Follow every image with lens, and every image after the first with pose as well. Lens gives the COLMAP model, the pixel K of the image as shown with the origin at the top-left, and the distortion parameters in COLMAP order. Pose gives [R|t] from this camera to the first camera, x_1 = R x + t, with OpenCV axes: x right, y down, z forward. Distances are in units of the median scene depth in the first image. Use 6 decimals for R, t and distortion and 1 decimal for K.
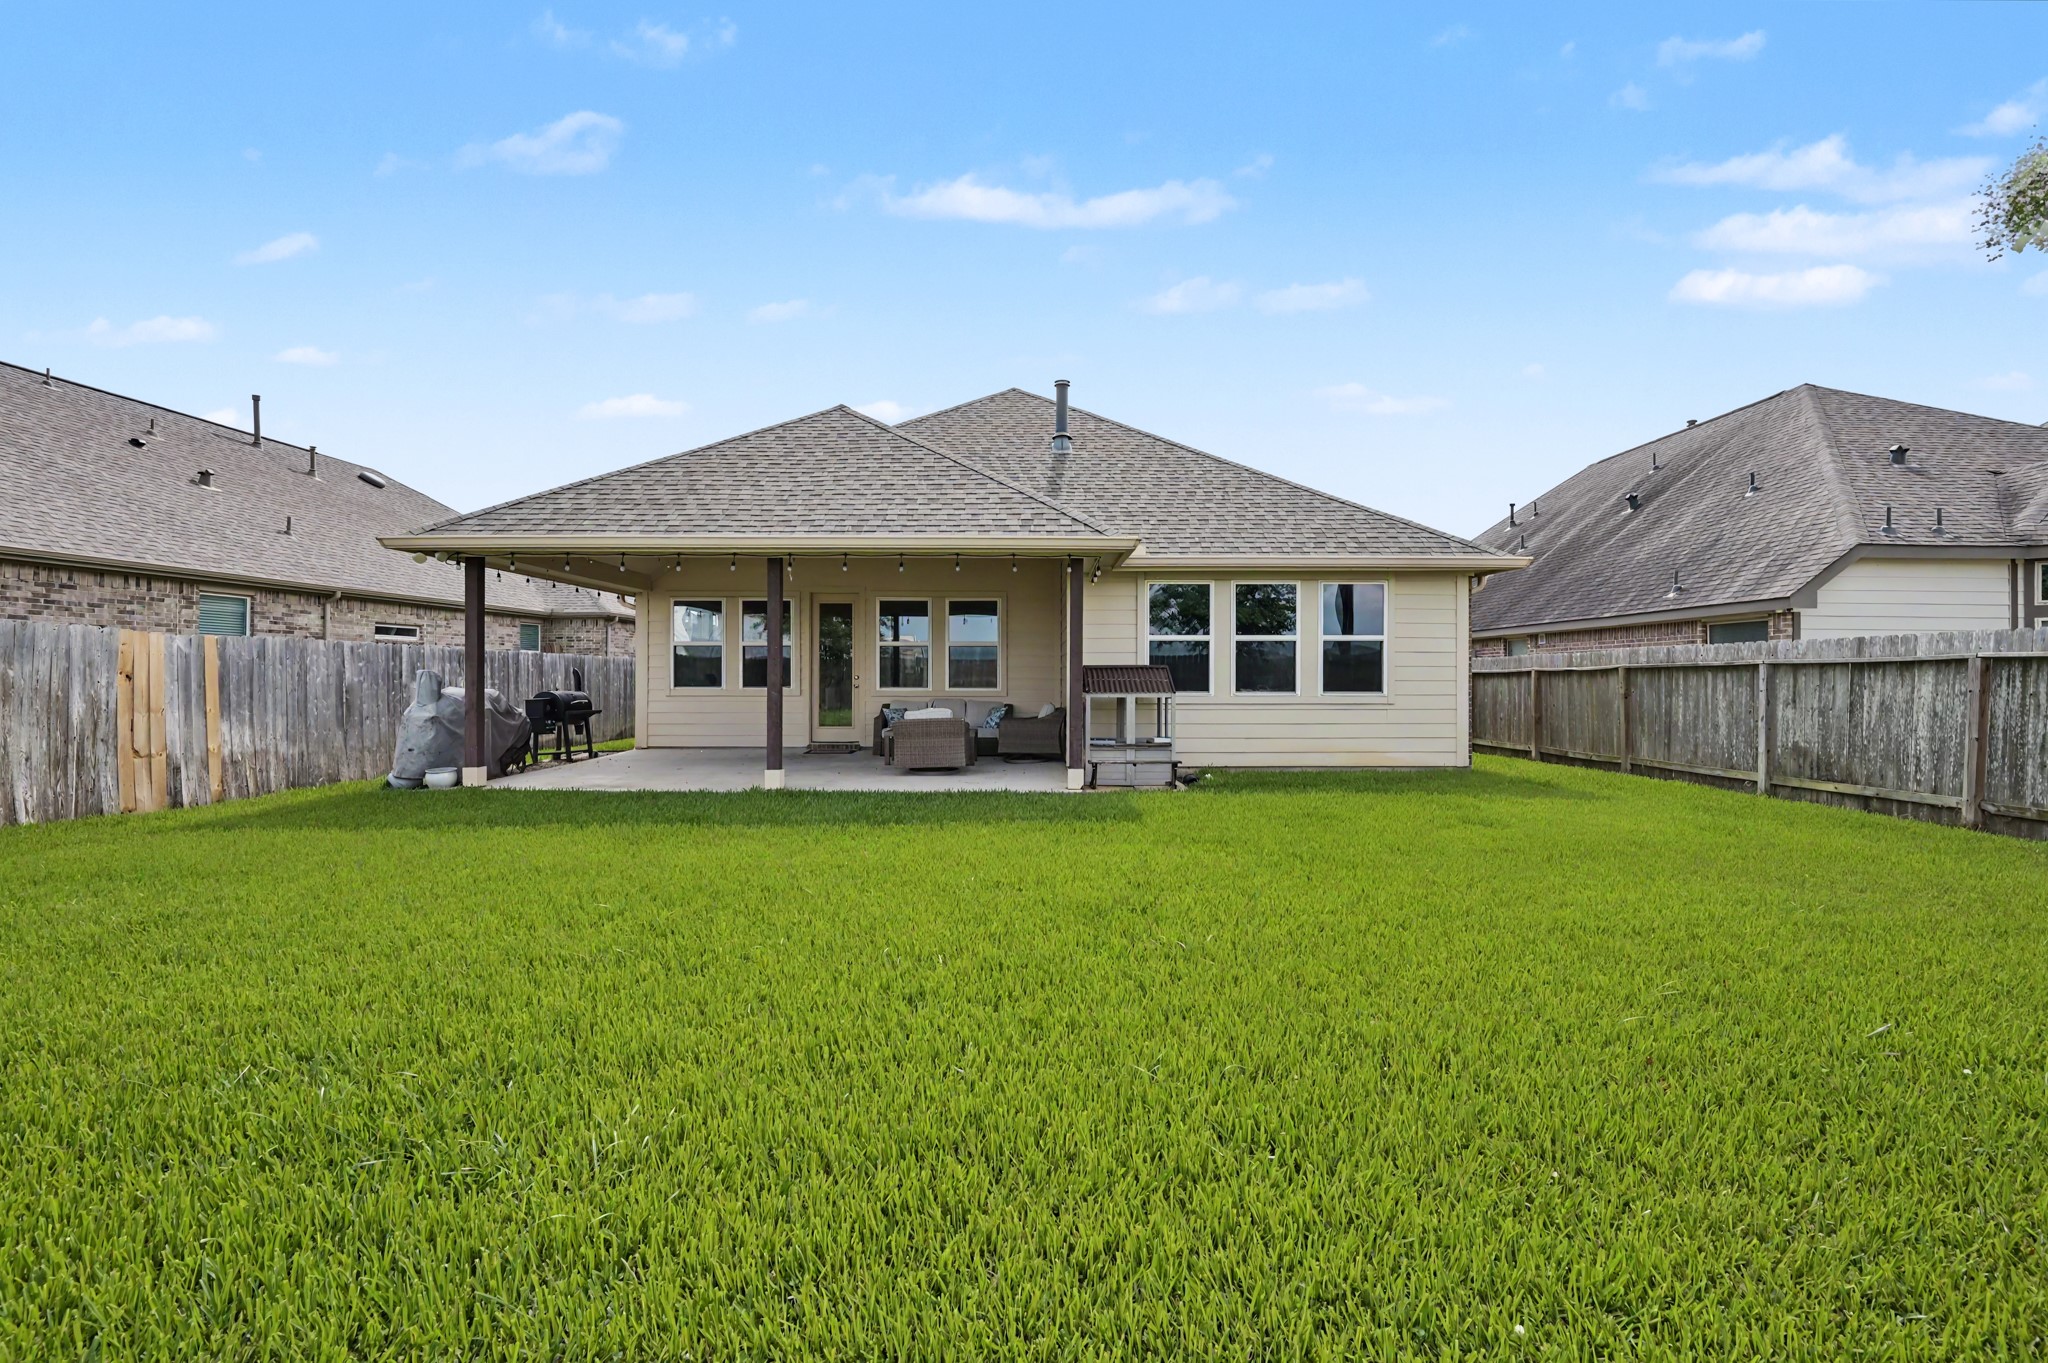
lens RADIAL K [[888.1, 0, 1024.4], [0, 888.1, 676.5], [0, 0, 1]] dist [0.007051, -0.001242]
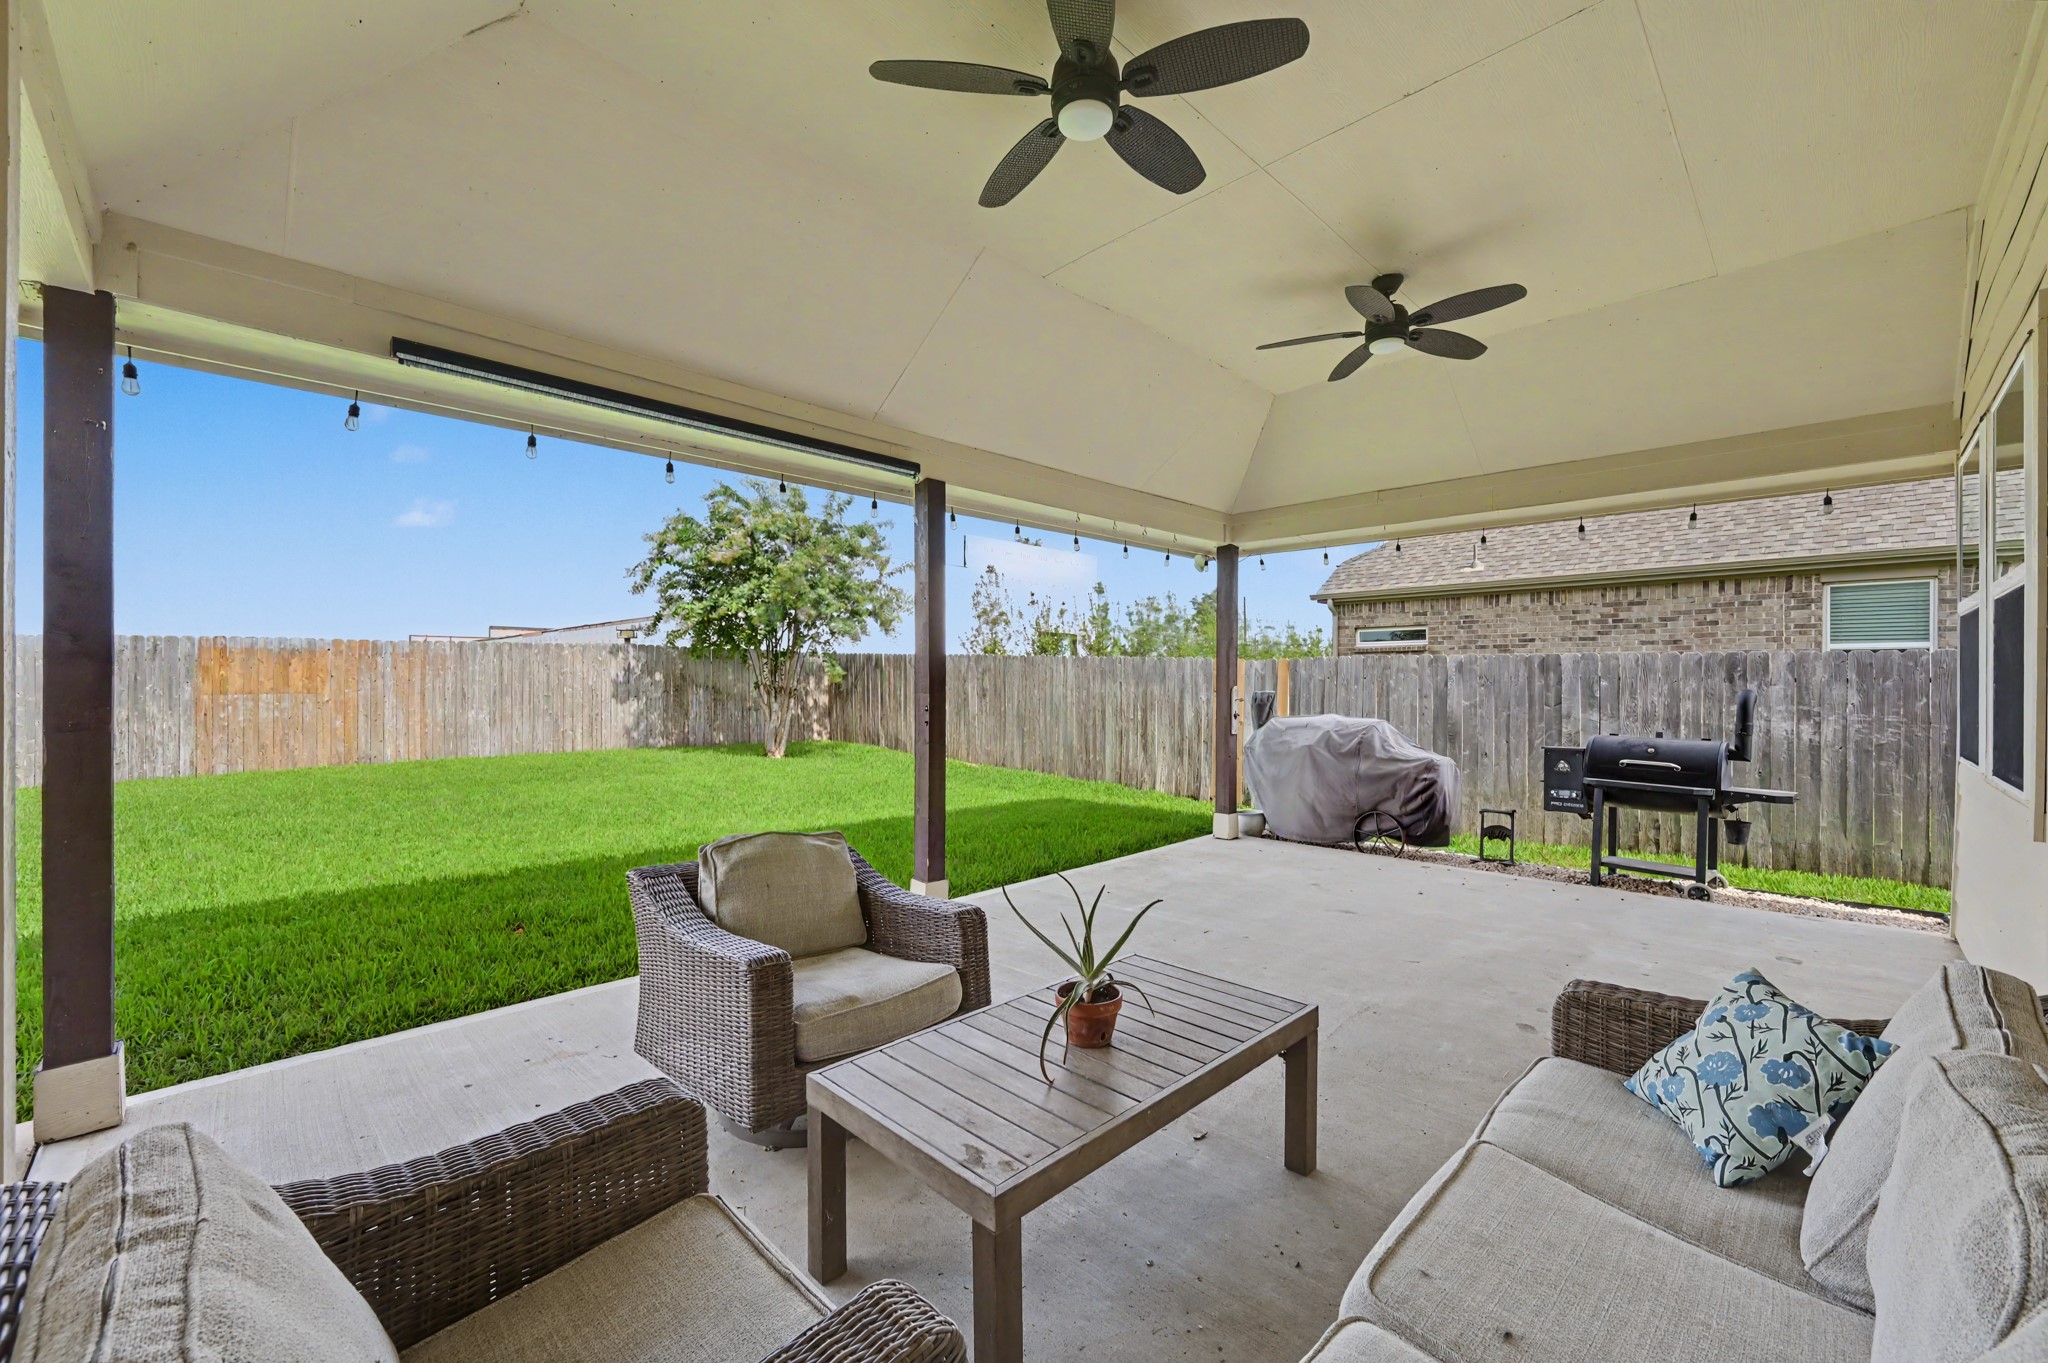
lens RADIAL K [[819.7, 0, 1029.5], [0, 819.7, 682.5], [0, 0, 1]] dist [0.008965, -0.000449]
pose [[-0.721111, -0.002242, -0.692816, 0.012528], [-0.007614, 0.999960, 0.004689, -0.014691], [0.692778, 0.008656, -0.721099, 1.187397]]
